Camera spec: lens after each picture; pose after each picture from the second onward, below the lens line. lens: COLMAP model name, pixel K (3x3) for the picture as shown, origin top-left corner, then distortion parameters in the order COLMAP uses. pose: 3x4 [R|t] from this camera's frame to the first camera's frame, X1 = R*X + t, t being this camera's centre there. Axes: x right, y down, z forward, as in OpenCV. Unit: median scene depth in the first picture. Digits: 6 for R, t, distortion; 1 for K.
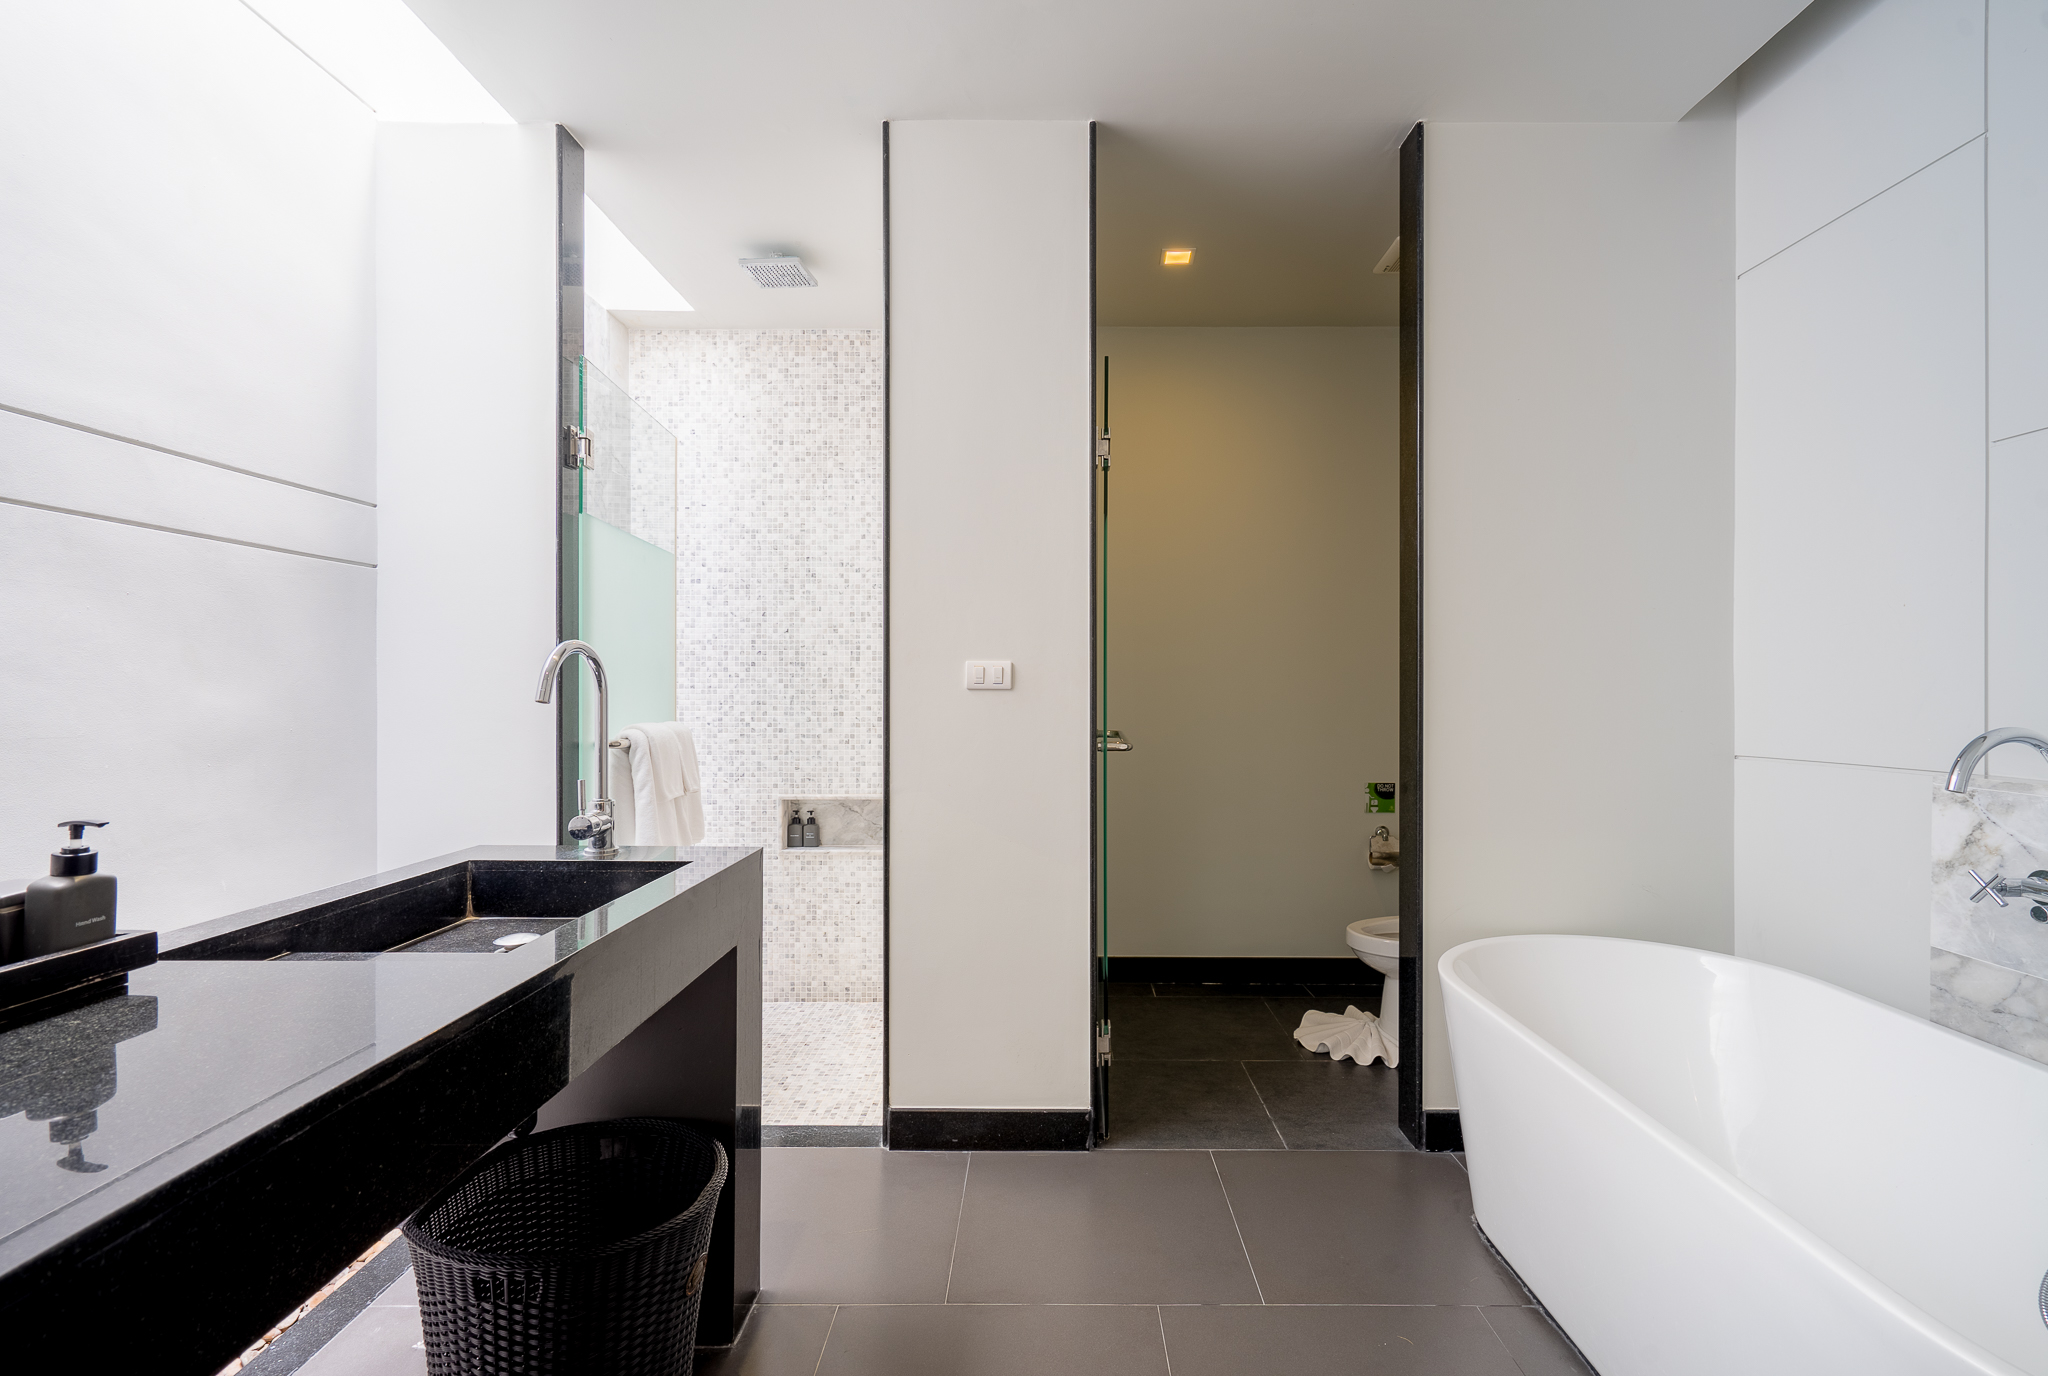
lens RADIAL K [[930.2, 0, 1036.2], [0, 930.2, 686.5], [0, 0, 1]] dist [-0.008337, 0.002958]
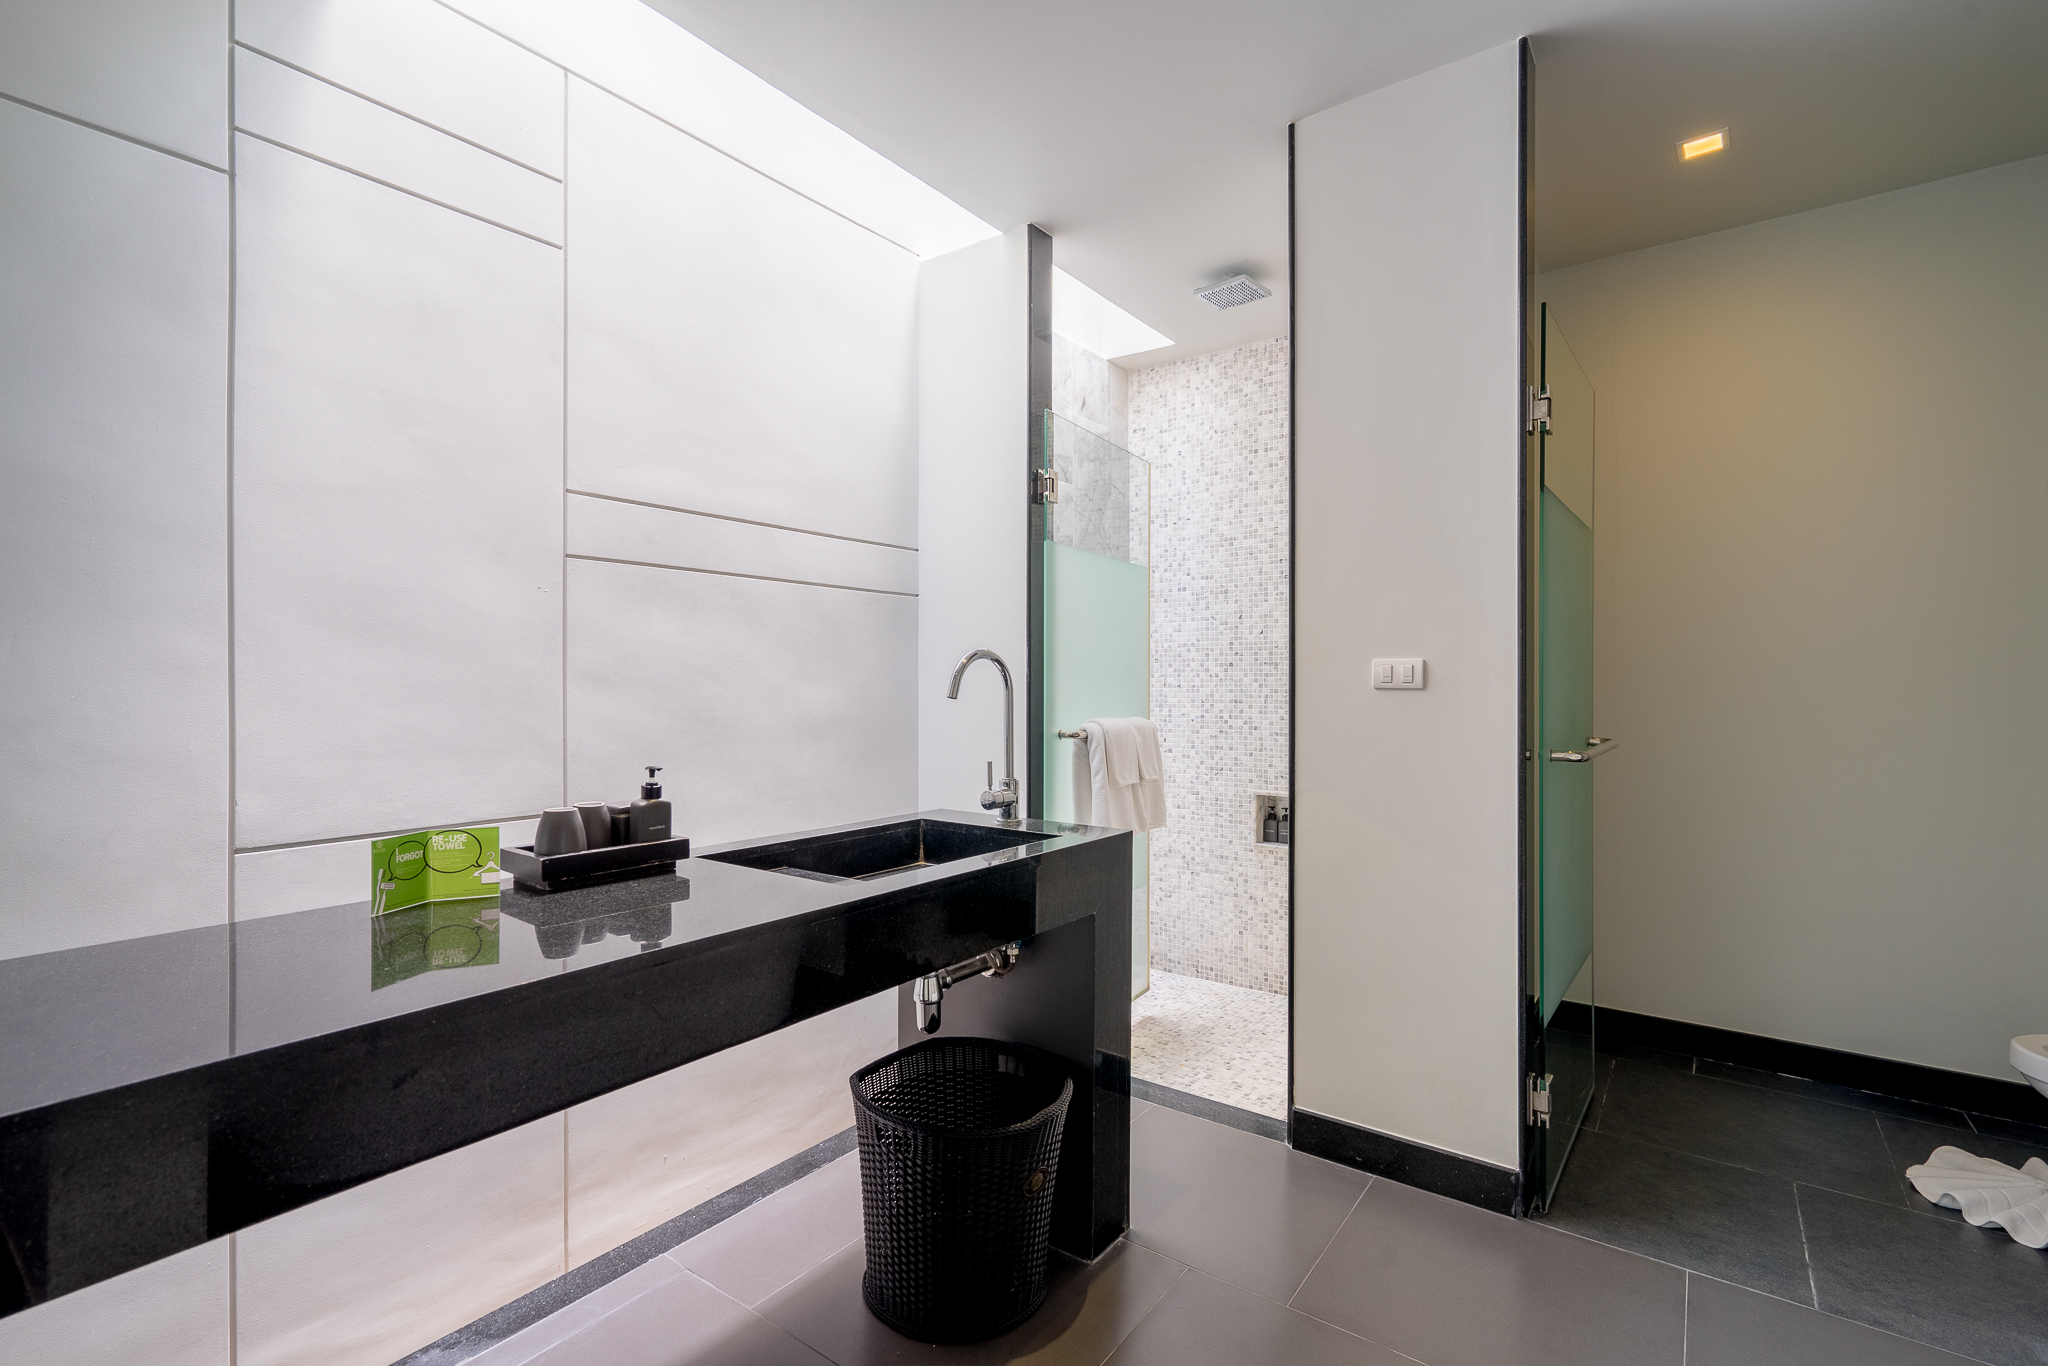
lens RADIAL K [[930.2, 0, 1034.8], [0, 930.2, 682.5], [0, 0, 1]] dist [-0.008337, 0.002958]
pose [[0.798615, -0.002026, -0.601839, 0.216652], [0.000077, 0.999995, -0.003265, -0.000353], [0.601843, 0.002561, 0.798611, 0.030710]]
